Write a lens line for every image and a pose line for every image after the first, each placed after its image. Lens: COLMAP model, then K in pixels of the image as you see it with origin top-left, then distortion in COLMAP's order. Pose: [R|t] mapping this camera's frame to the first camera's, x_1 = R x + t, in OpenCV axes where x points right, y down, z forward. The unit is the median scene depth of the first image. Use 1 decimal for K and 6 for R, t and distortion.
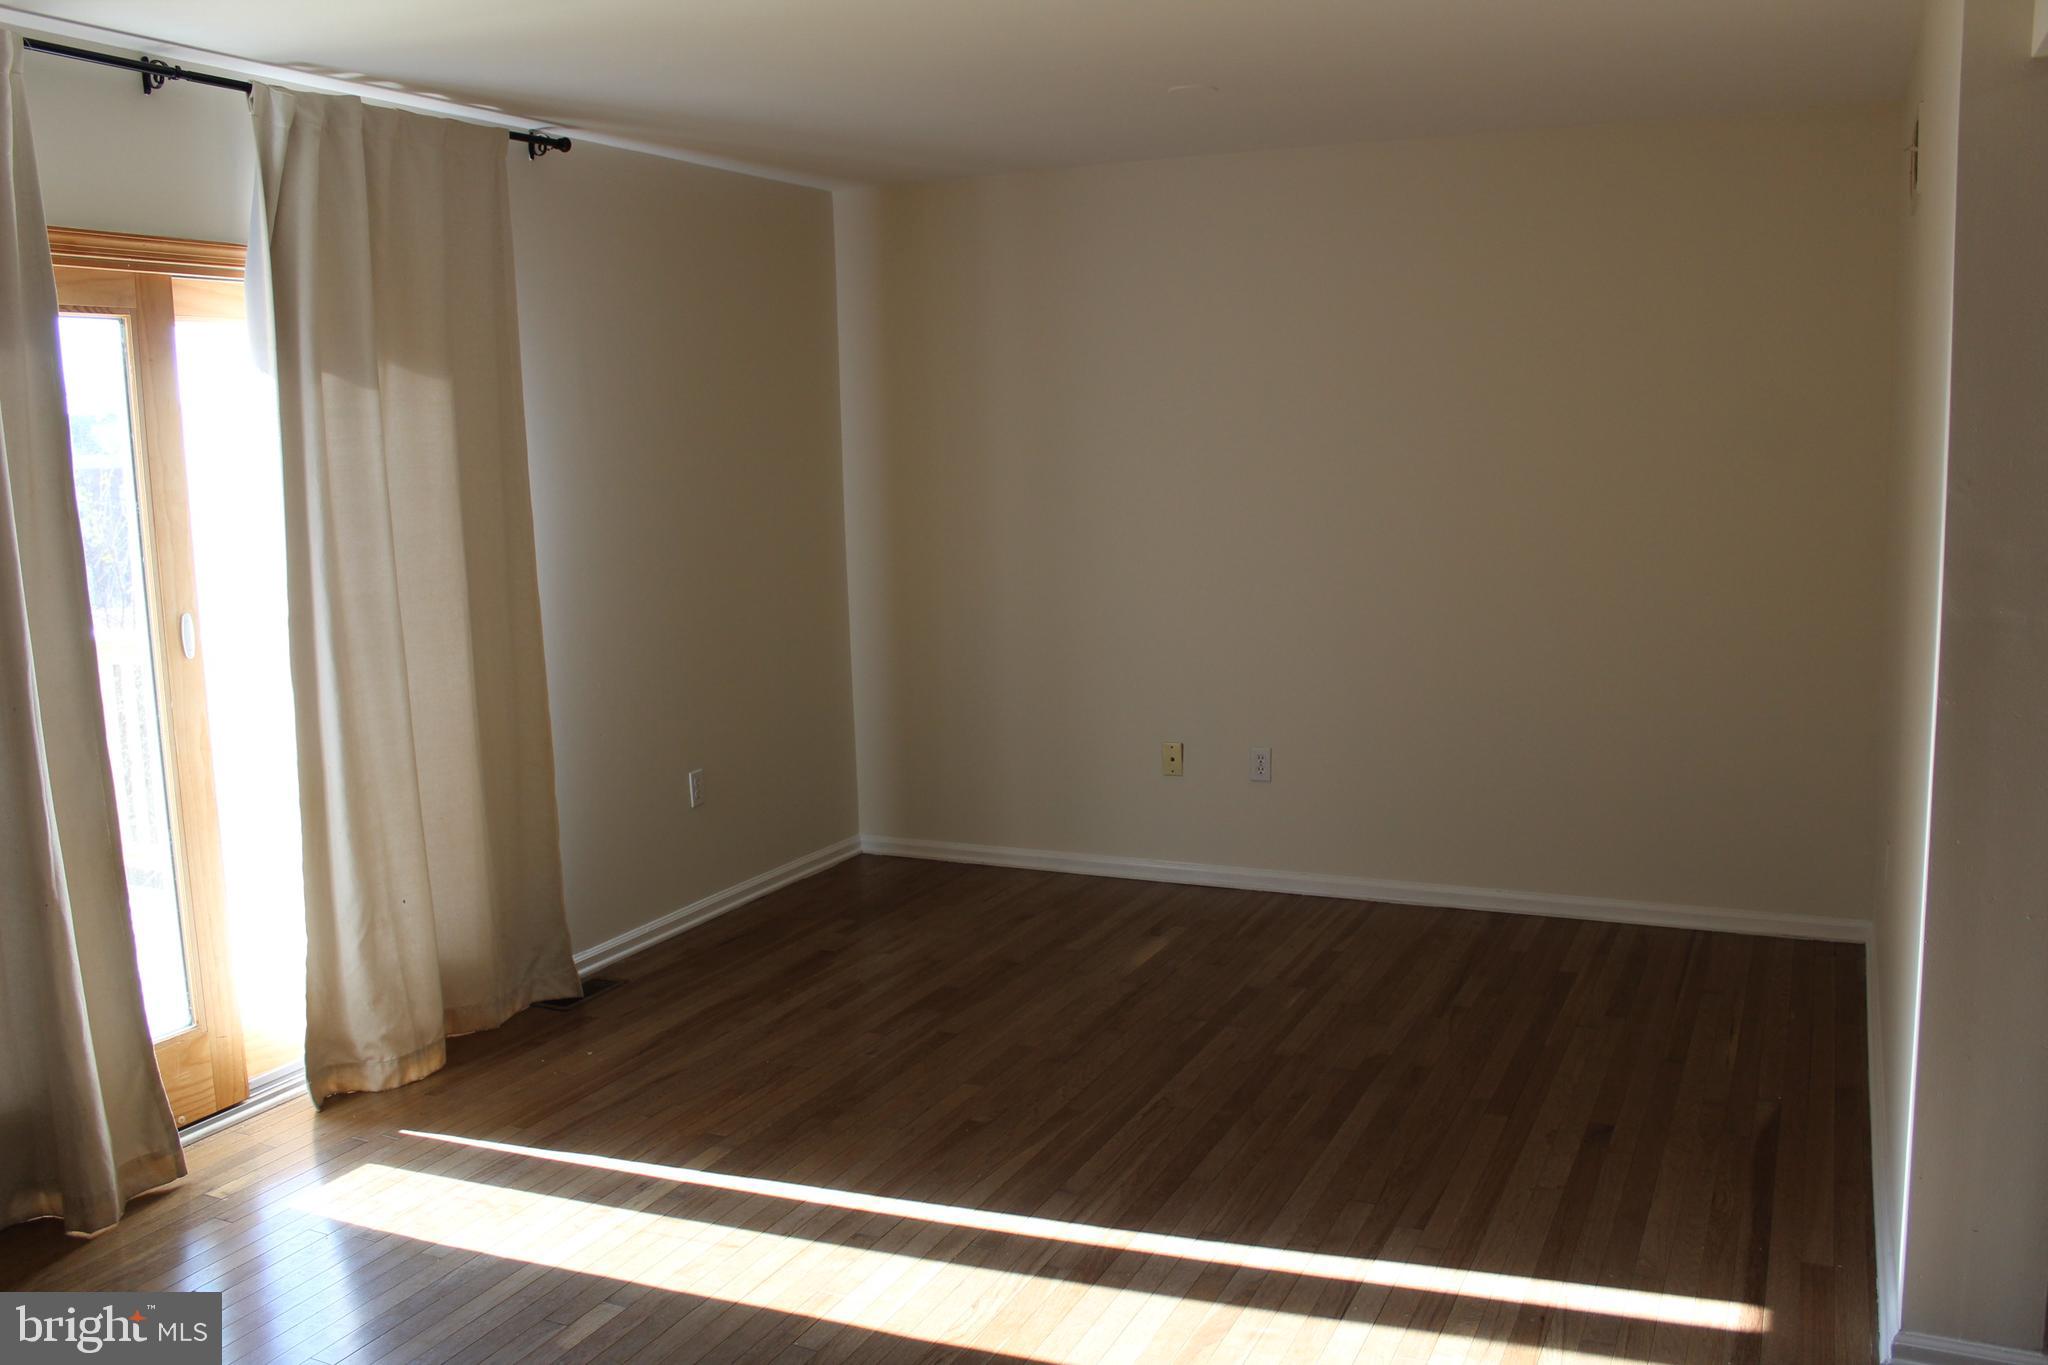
lens RADIAL K [[1694.7, 0, 1018.8], [0, 1694.7, 687.6], [0, 0, 1]] dist [-0.167651, 0.146723]
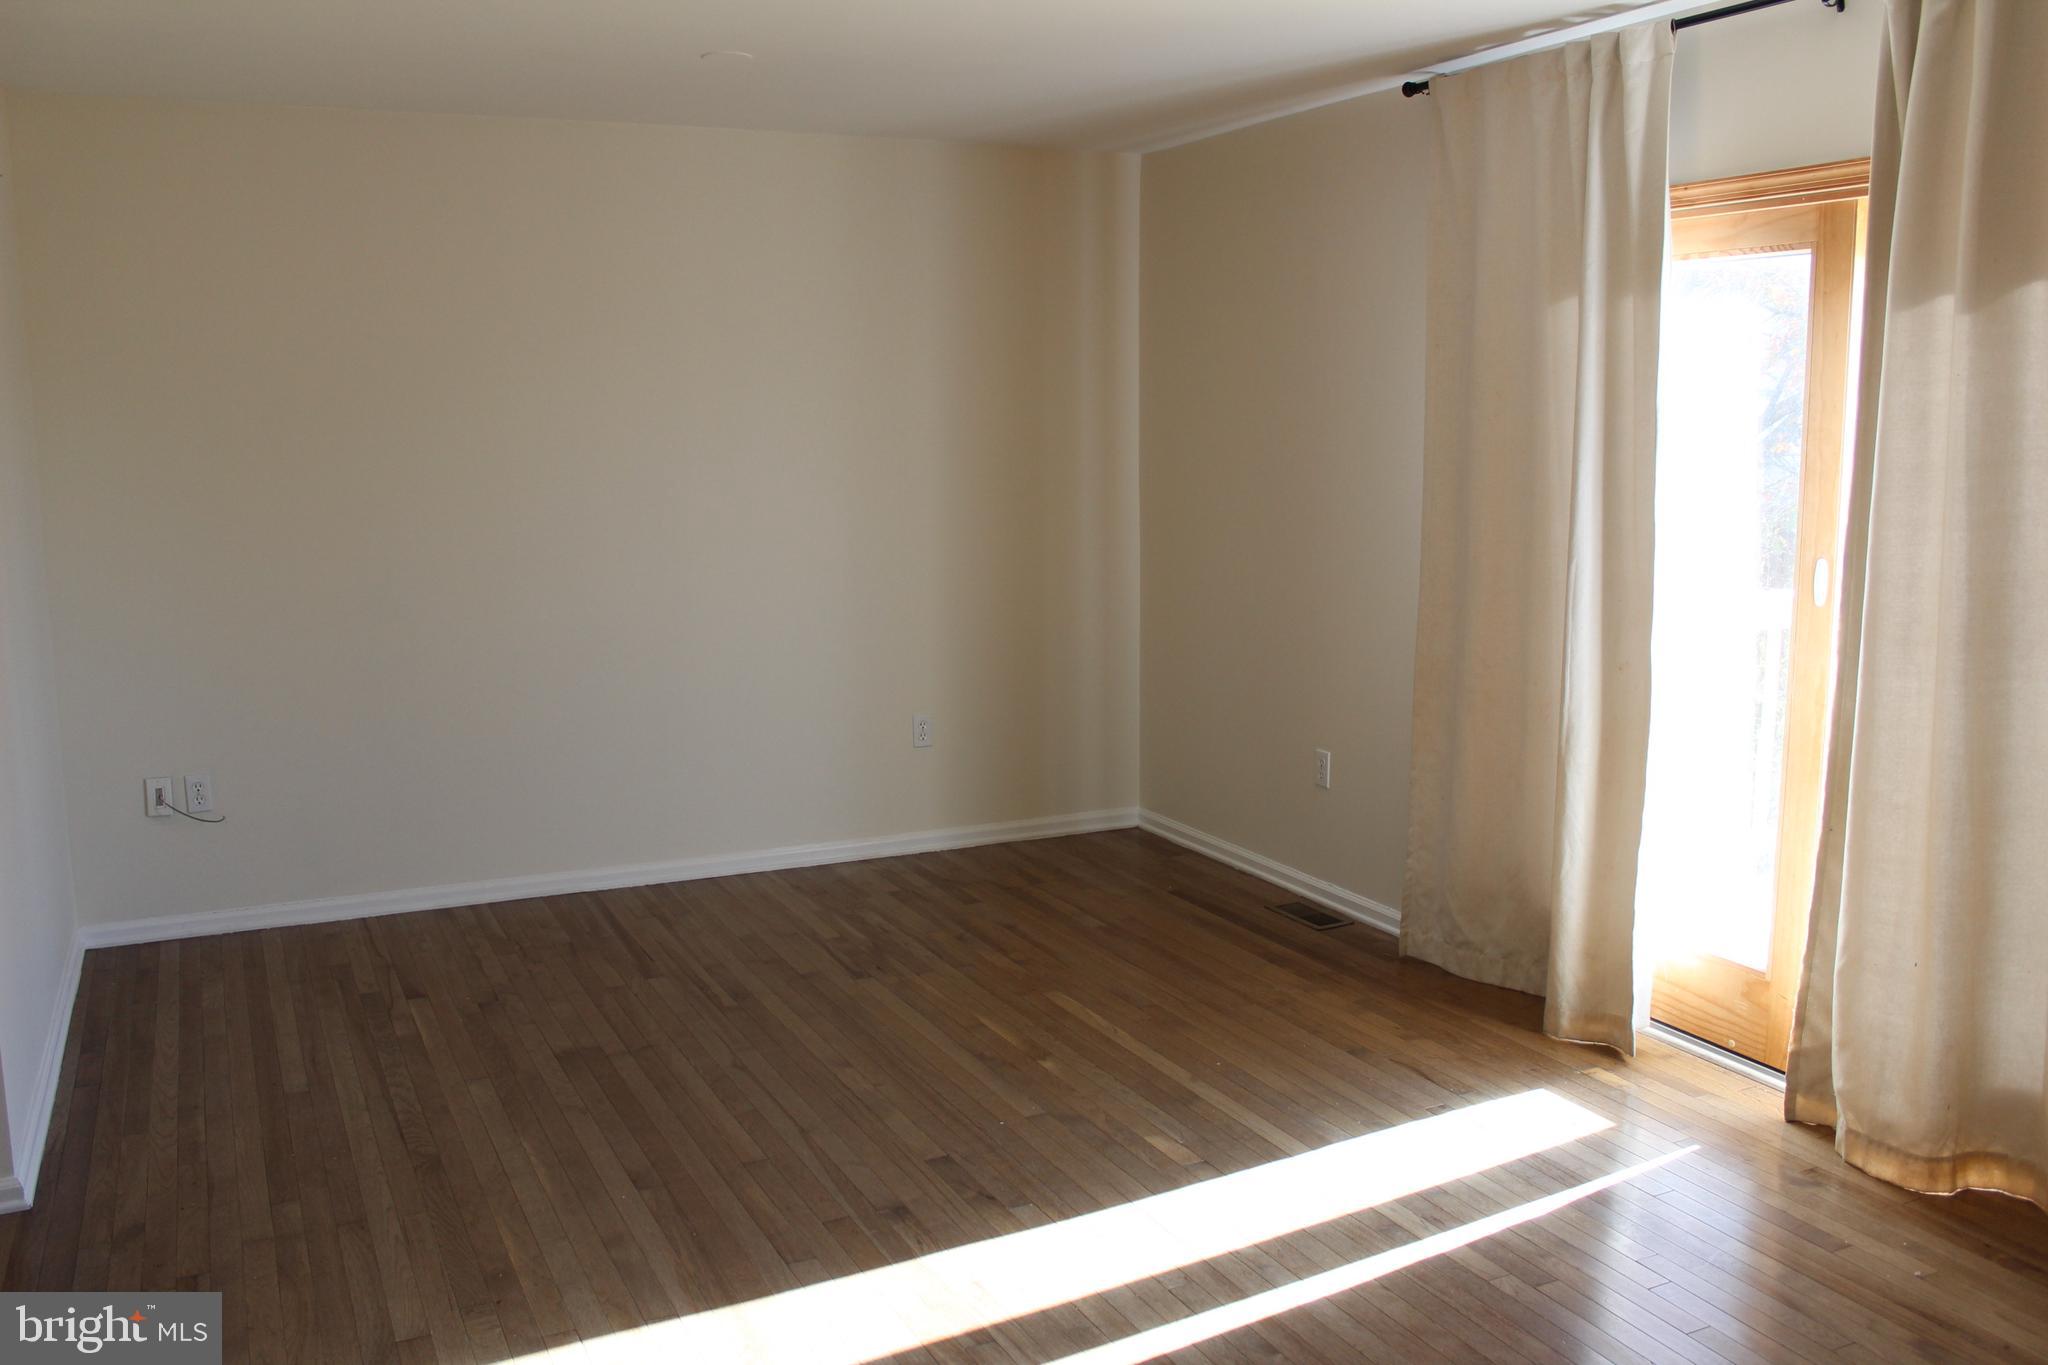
lens RADIAL K [[1694.7, 0, 1018.8], [0, 1694.7, 687.6], [0, 0, 1]] dist [-0.167651, 0.146723]
pose [[-0.620010, 0.150805, -0.769965, 0.556150], [-0.098943, 0.958491, 0.267403, -0.191890], [0.778331, 0.241975, -0.579353, 1.269526]]
